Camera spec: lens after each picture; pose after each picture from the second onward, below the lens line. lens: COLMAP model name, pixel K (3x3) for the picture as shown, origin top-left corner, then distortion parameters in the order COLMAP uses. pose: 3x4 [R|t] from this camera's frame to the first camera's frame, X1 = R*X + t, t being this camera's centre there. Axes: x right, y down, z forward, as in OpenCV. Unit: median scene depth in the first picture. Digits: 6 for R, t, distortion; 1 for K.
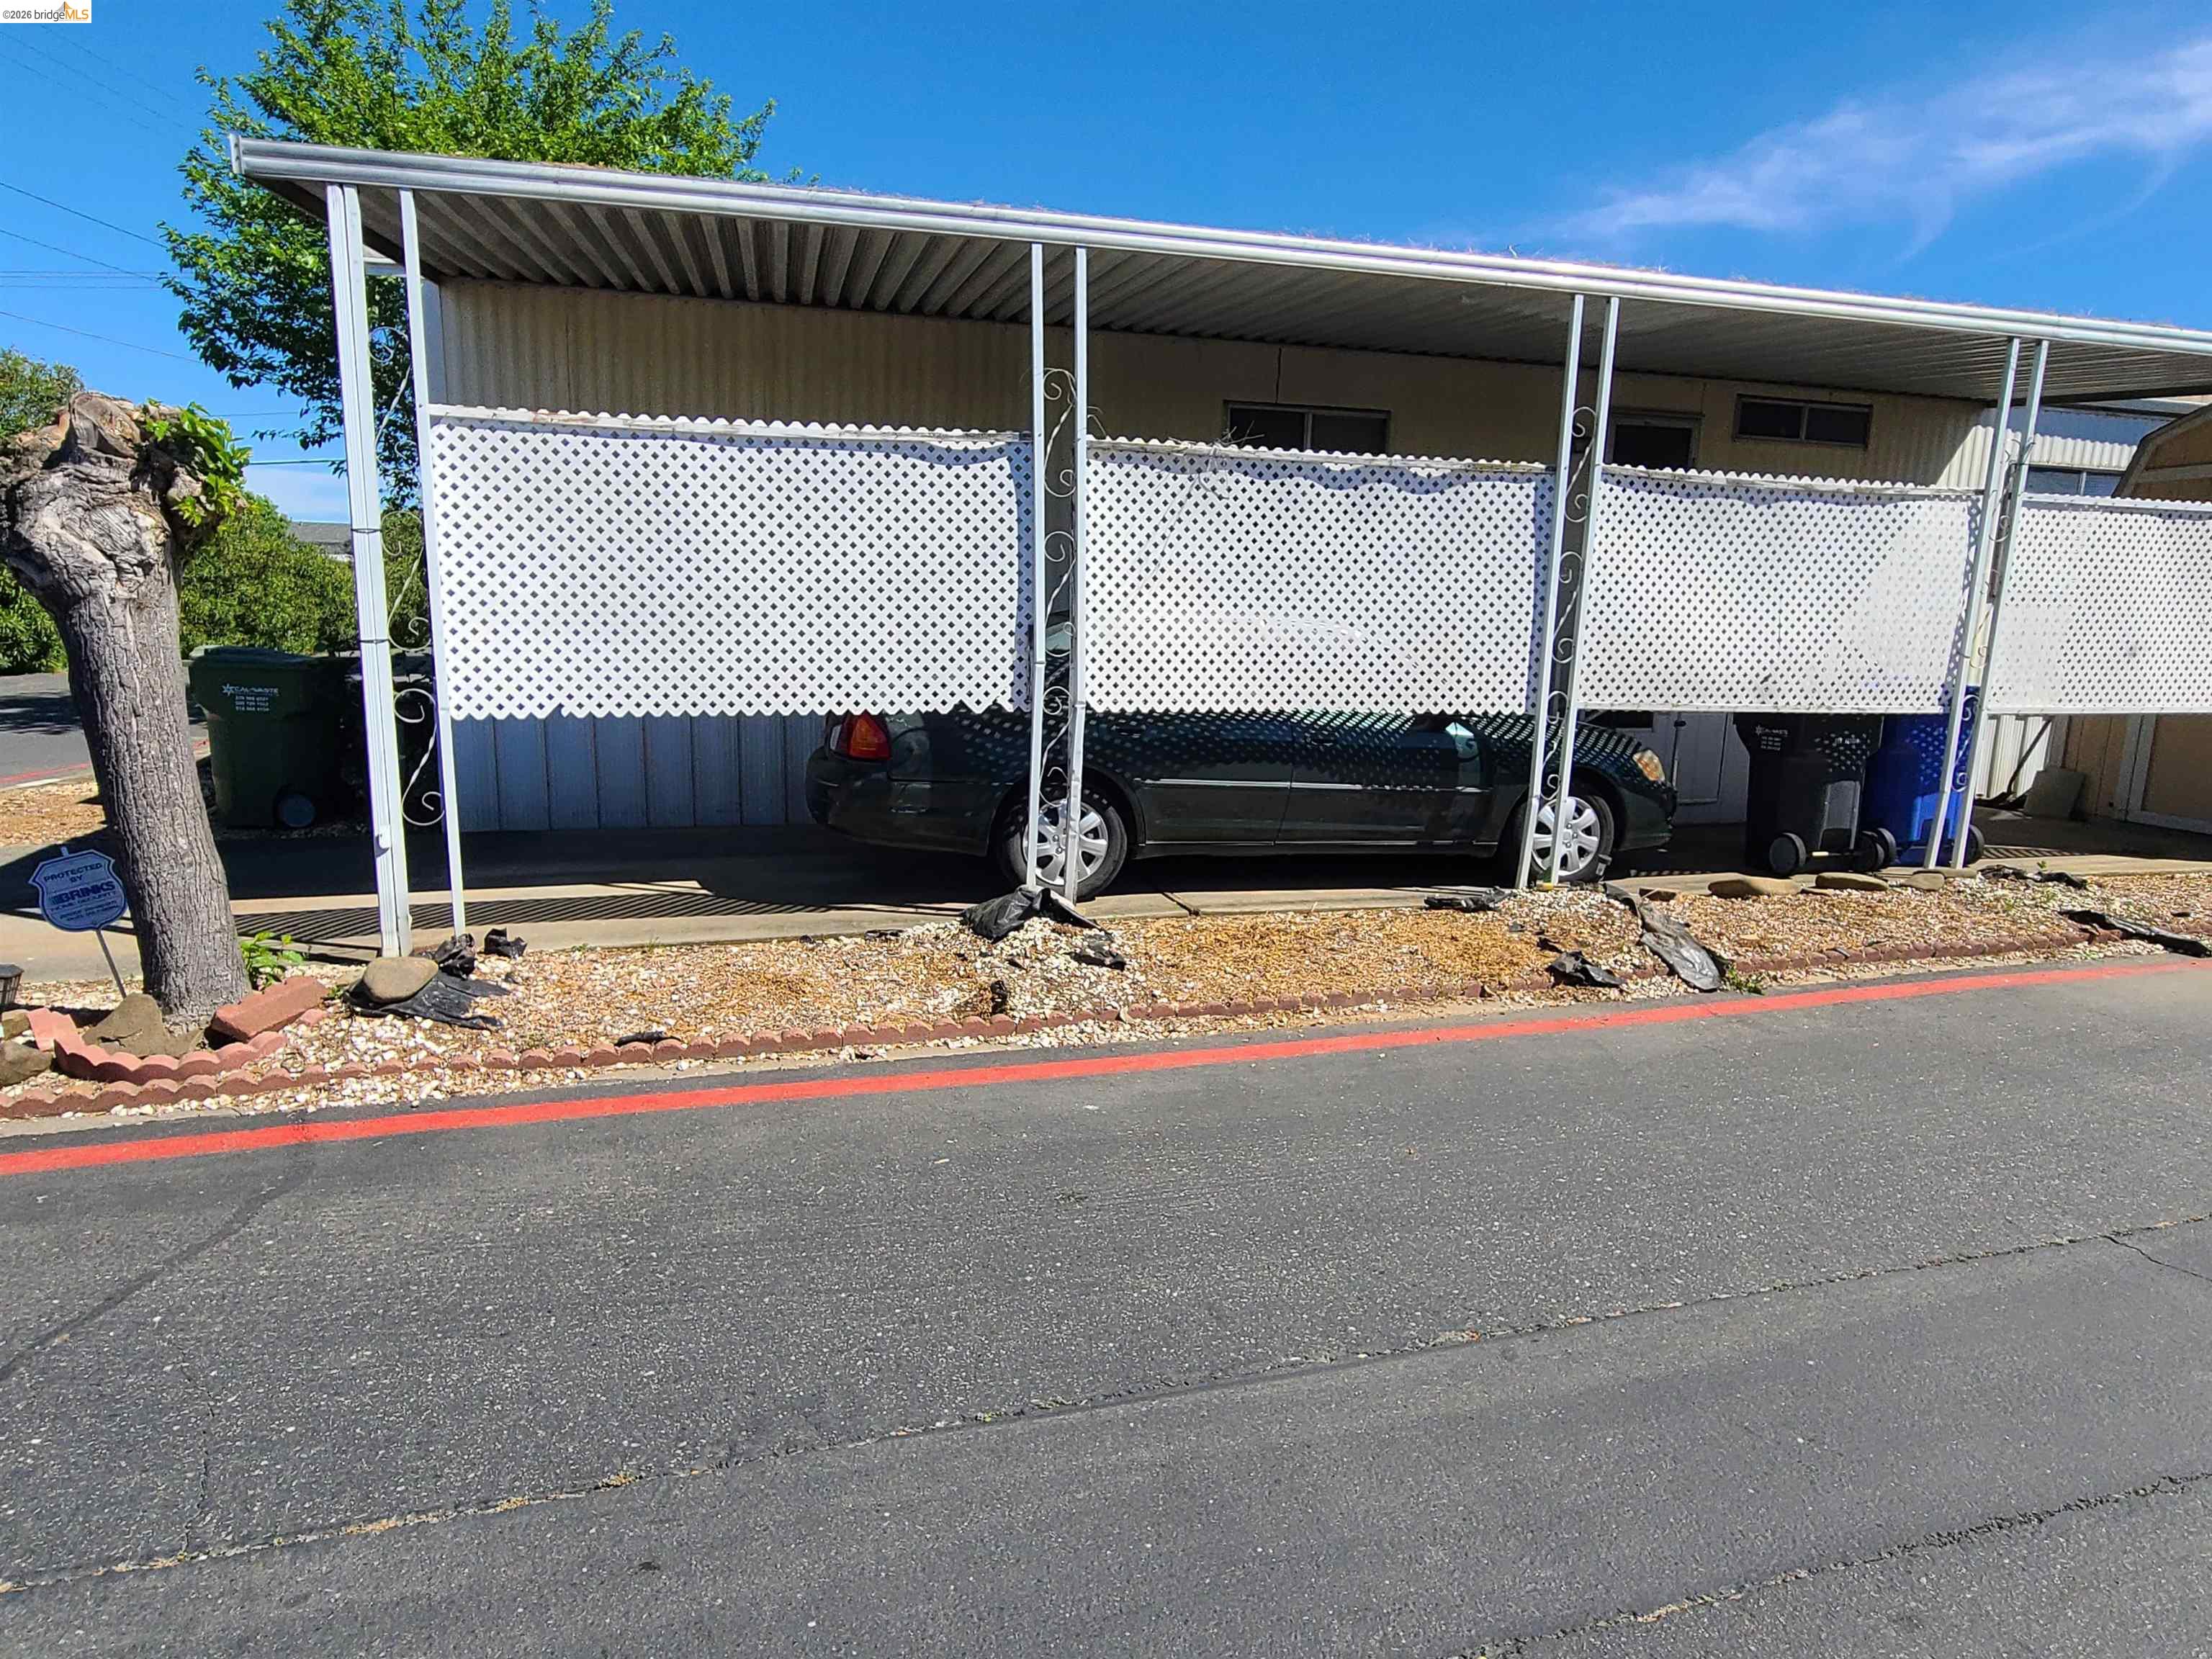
lens RADIAL K [[1304.1, 0, 1106.0], [0, 1304.1, 829.5], [0, 0, 1]] dist [0.000670, 0.001217]
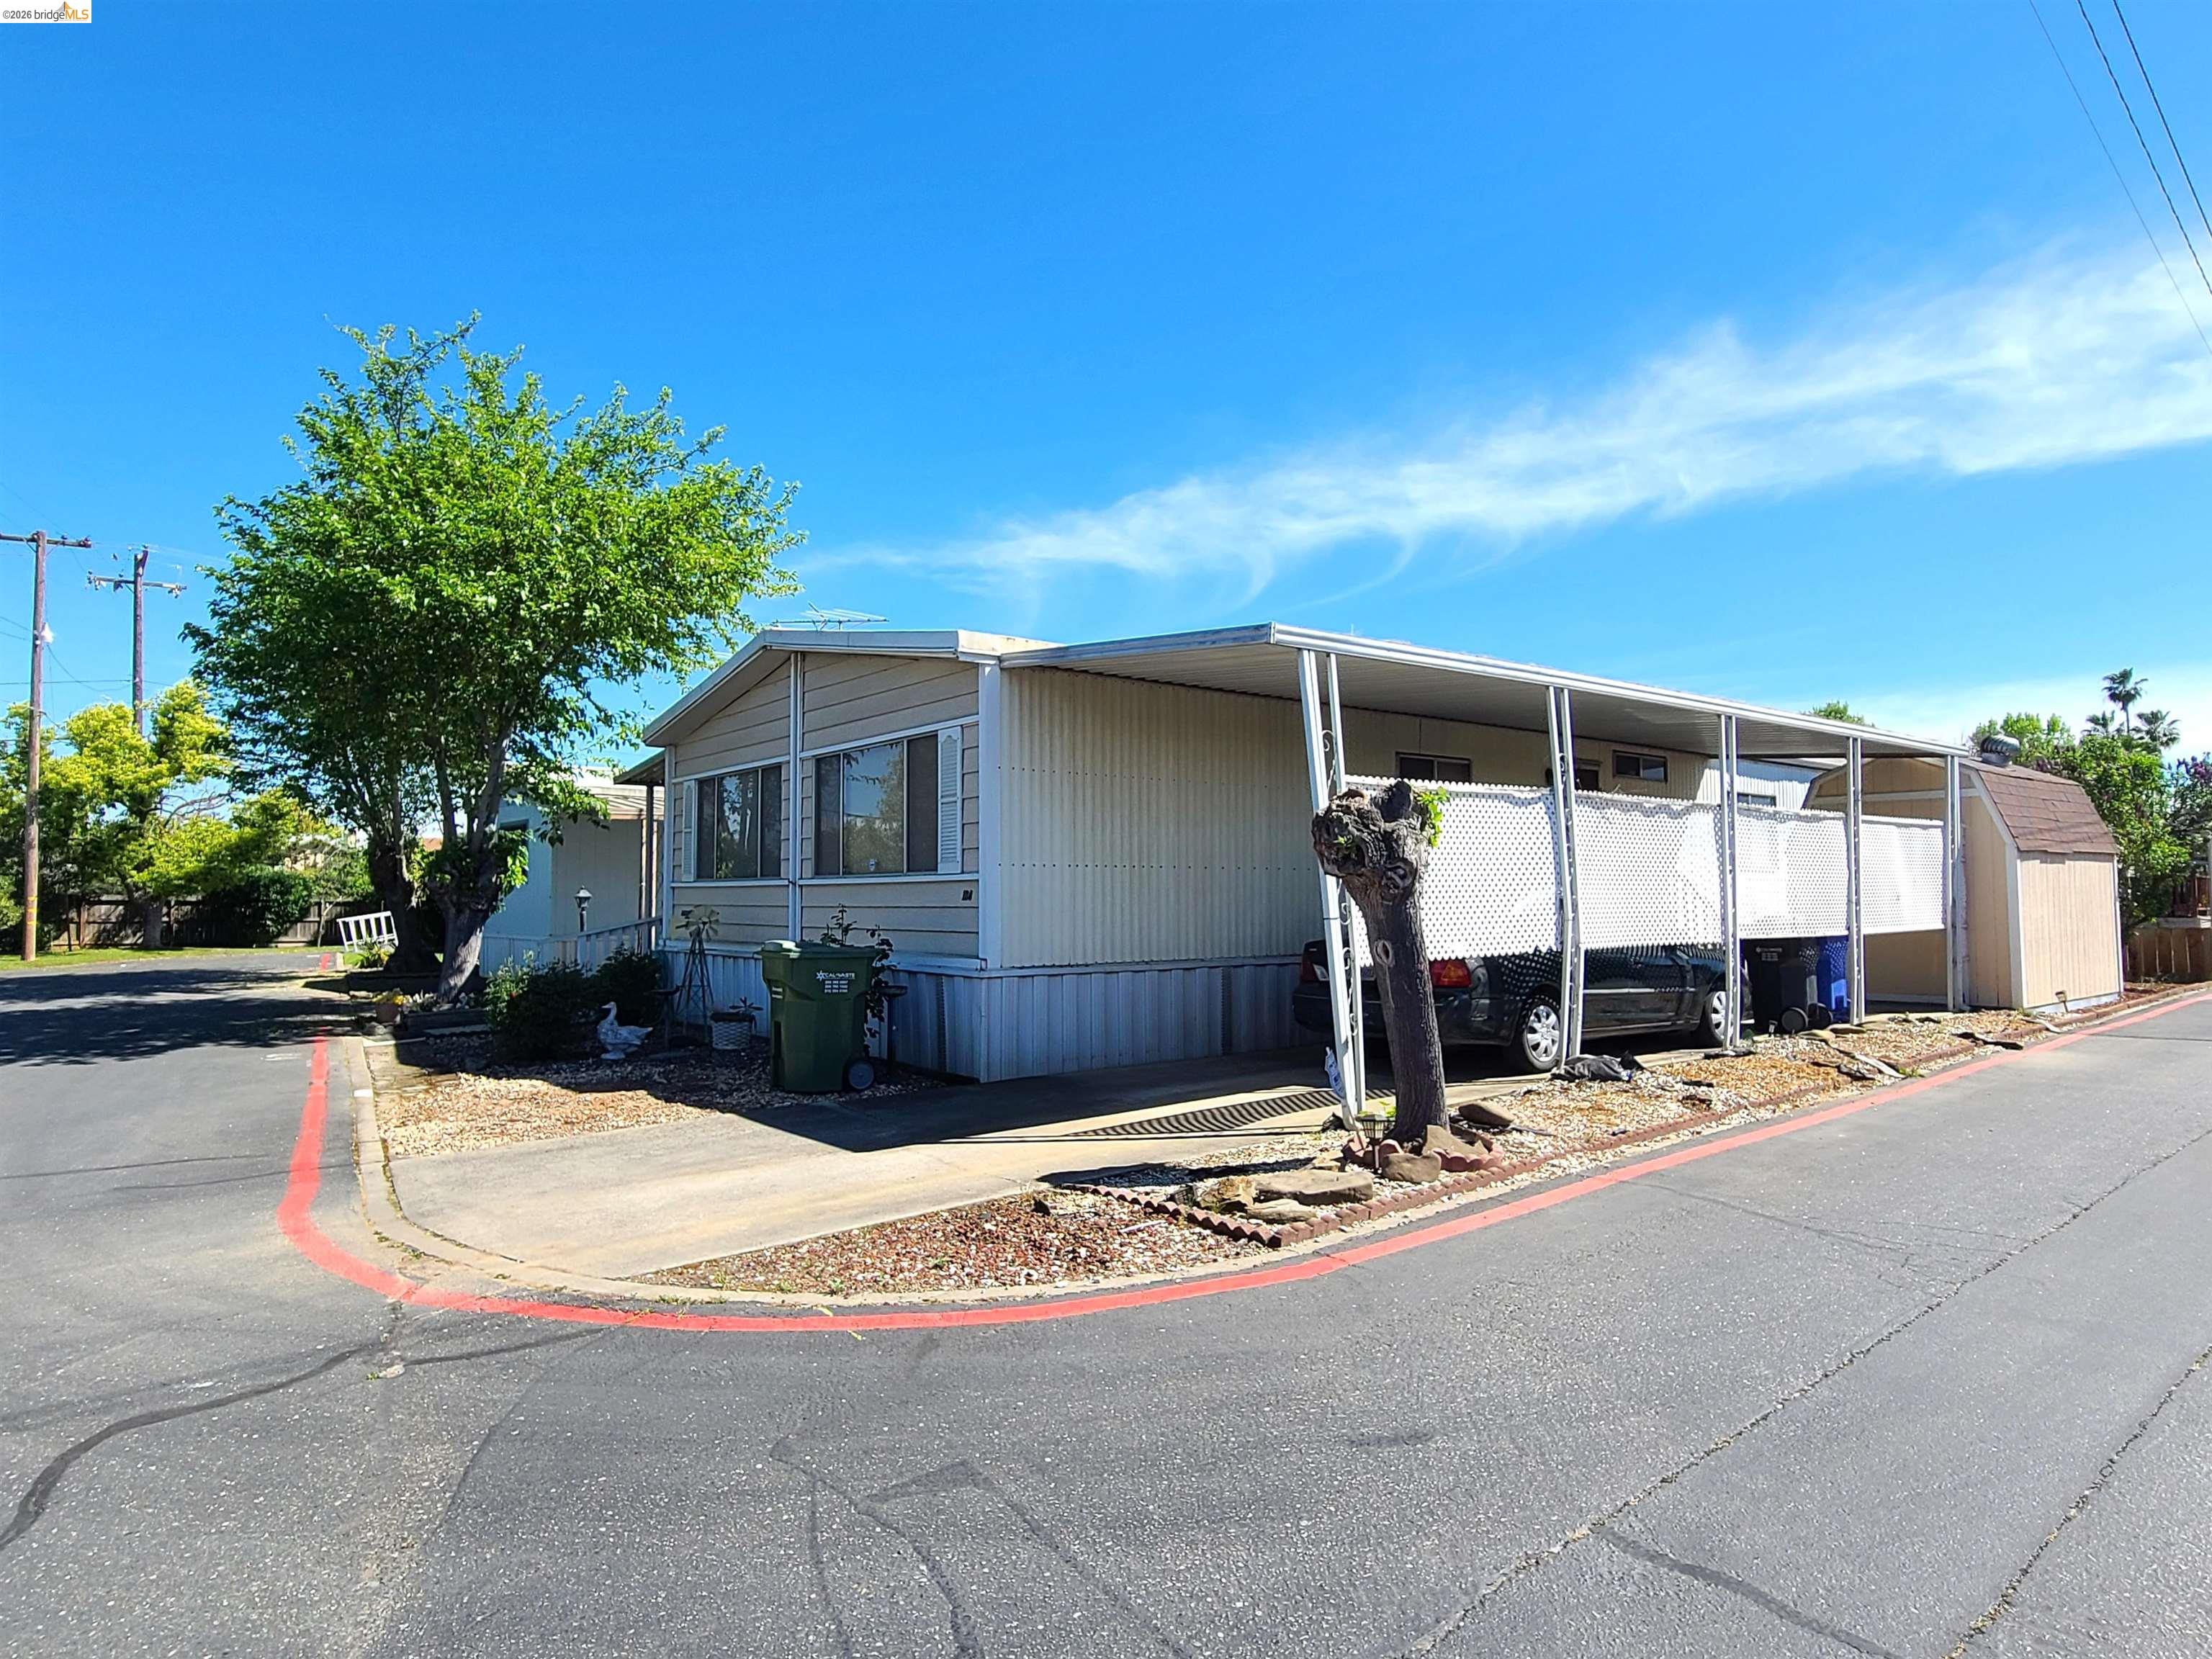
lens RADIAL K [[1304.1, 0, 1106.0], [0, 1304.1, 829.5], [0, 0, 1]] dist [0.000670, 0.001217]
pose [[0.915173, -0.008922, 0.402963, -1.239938], [0.095095, 0.976311, -0.194354, 0.027190], [-0.391683, 0.216187, 0.894342, -0.288165]]
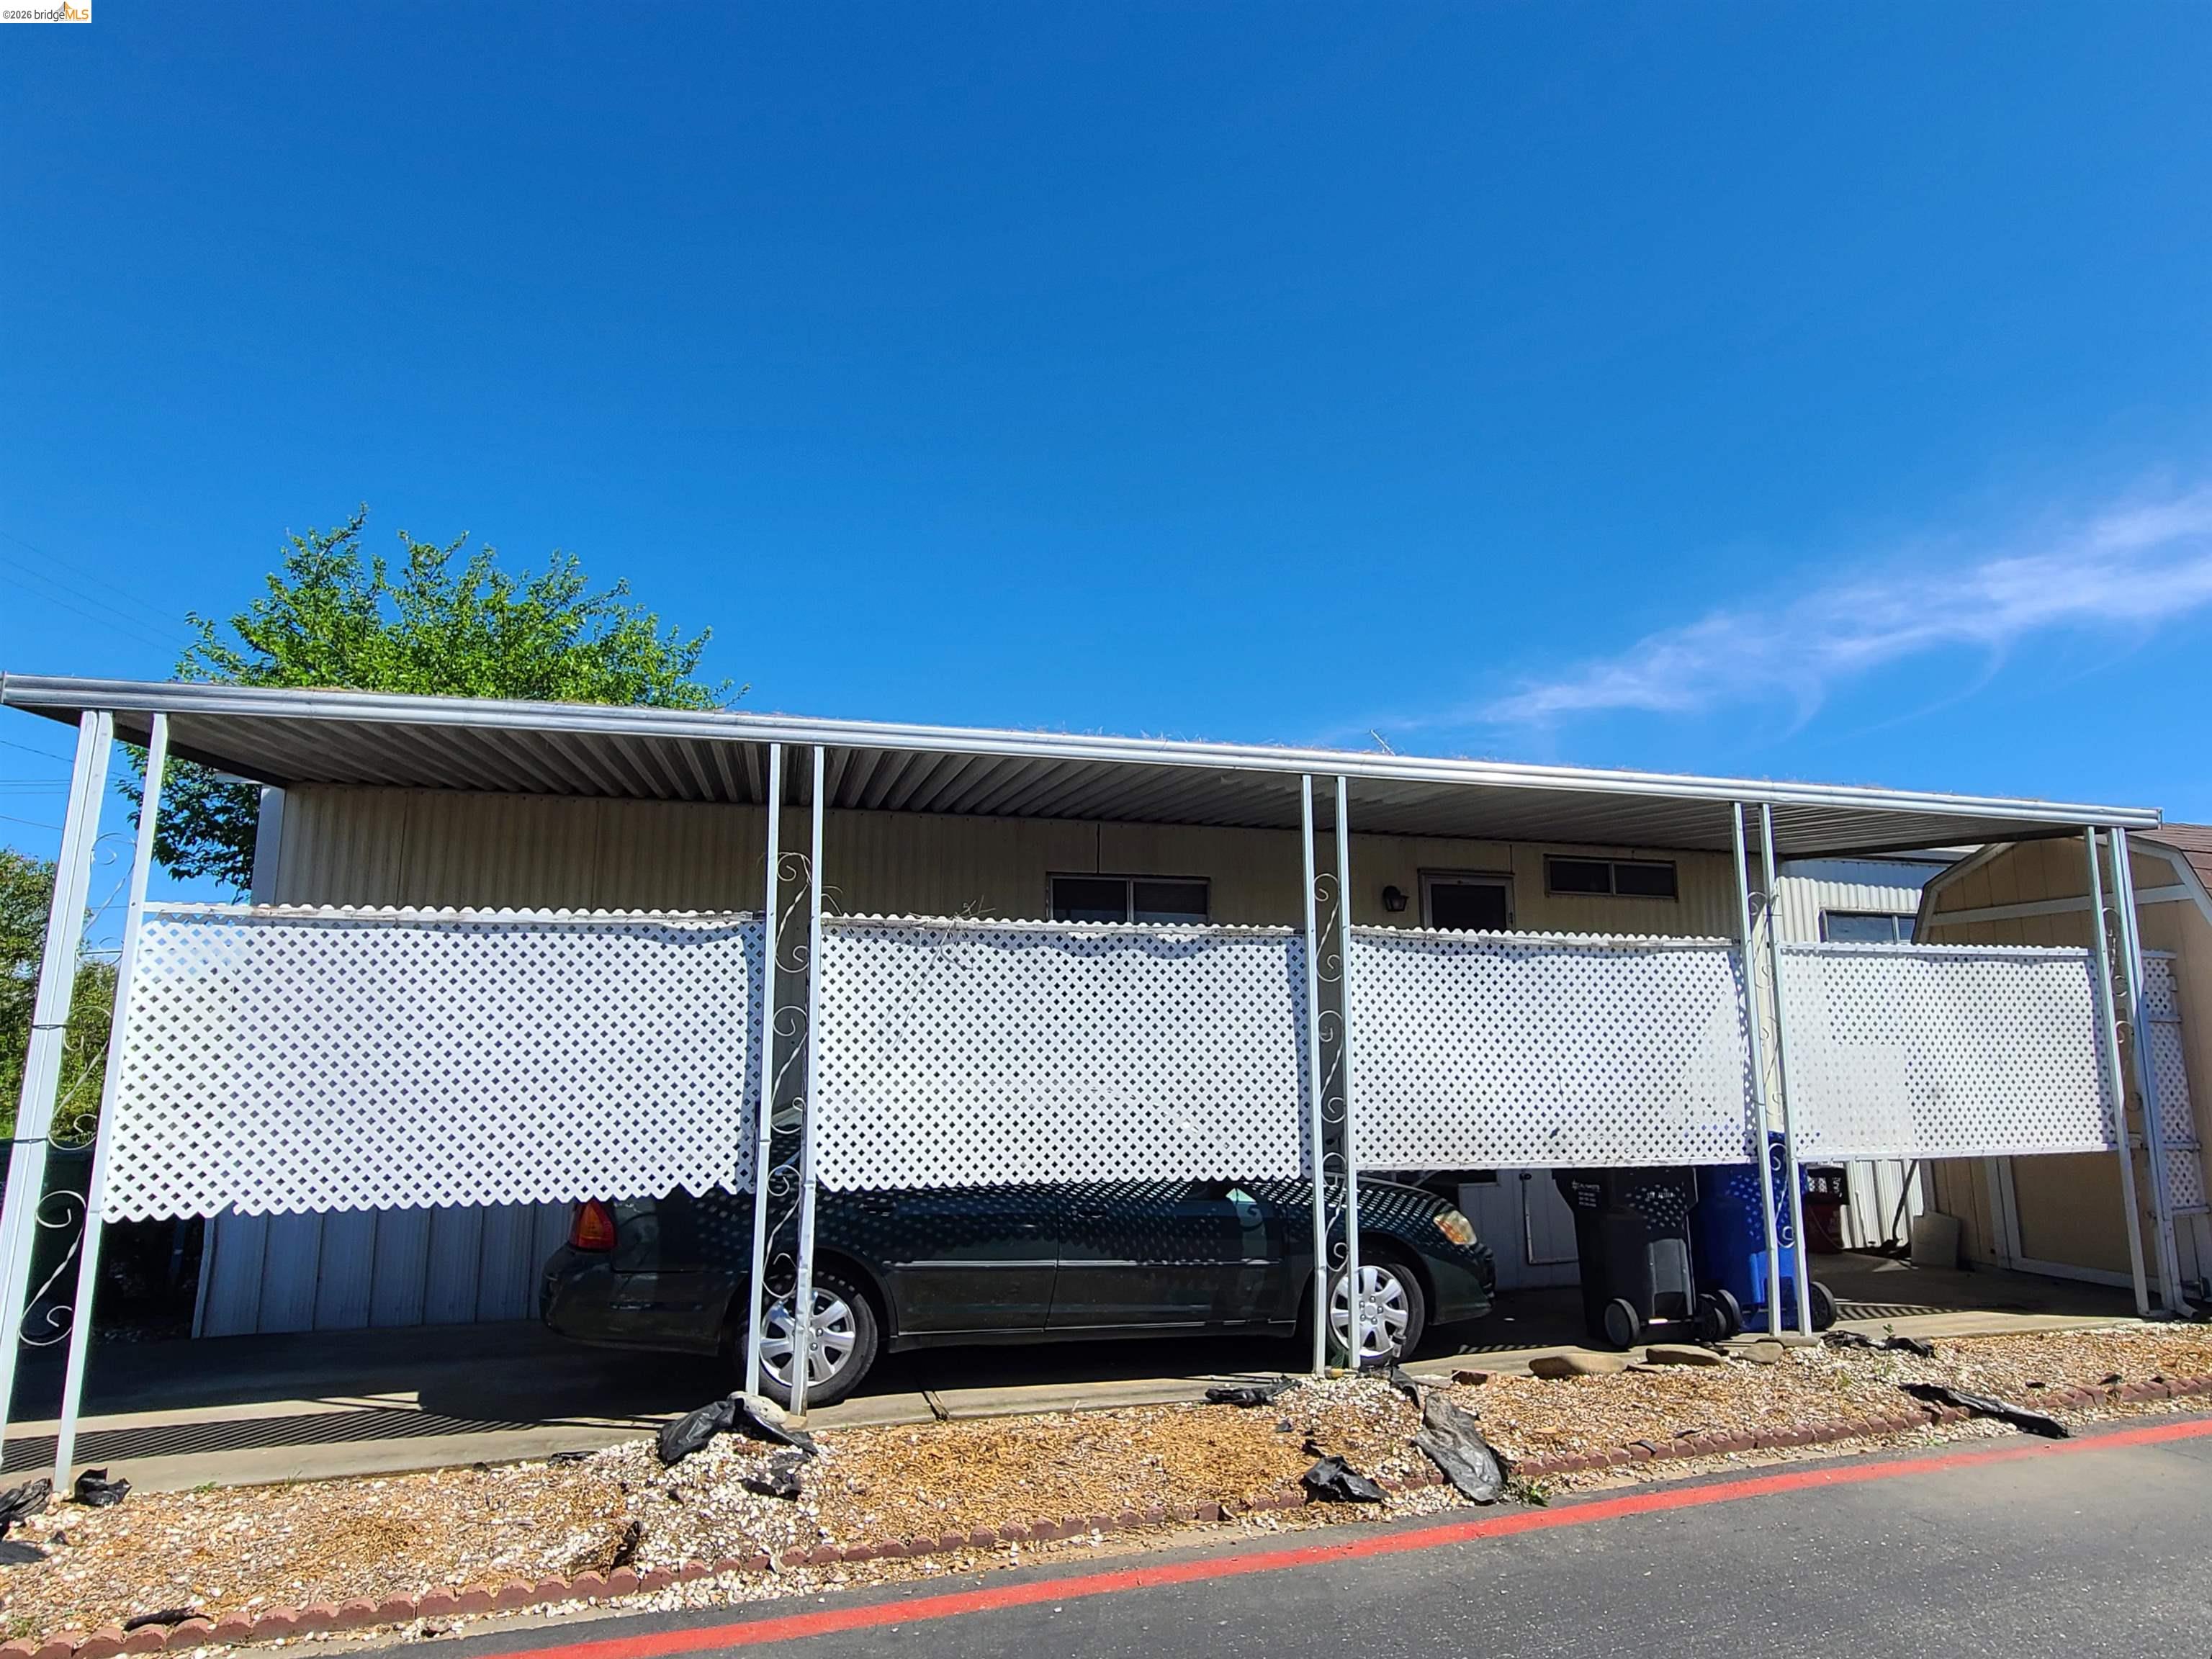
lens RADIAL K [[1264.5, 0, 1106.0], [0, 1264.5, 829.5], [0, 0, 1]] dist [0.001500, -0.000734]
pose [[0.999633, -0.024051, 0.012456, 0.189116], [0.026856, 0.939855, -0.340516, -0.018102], [-0.003517, 0.340725, 0.940156, 0.038694]]
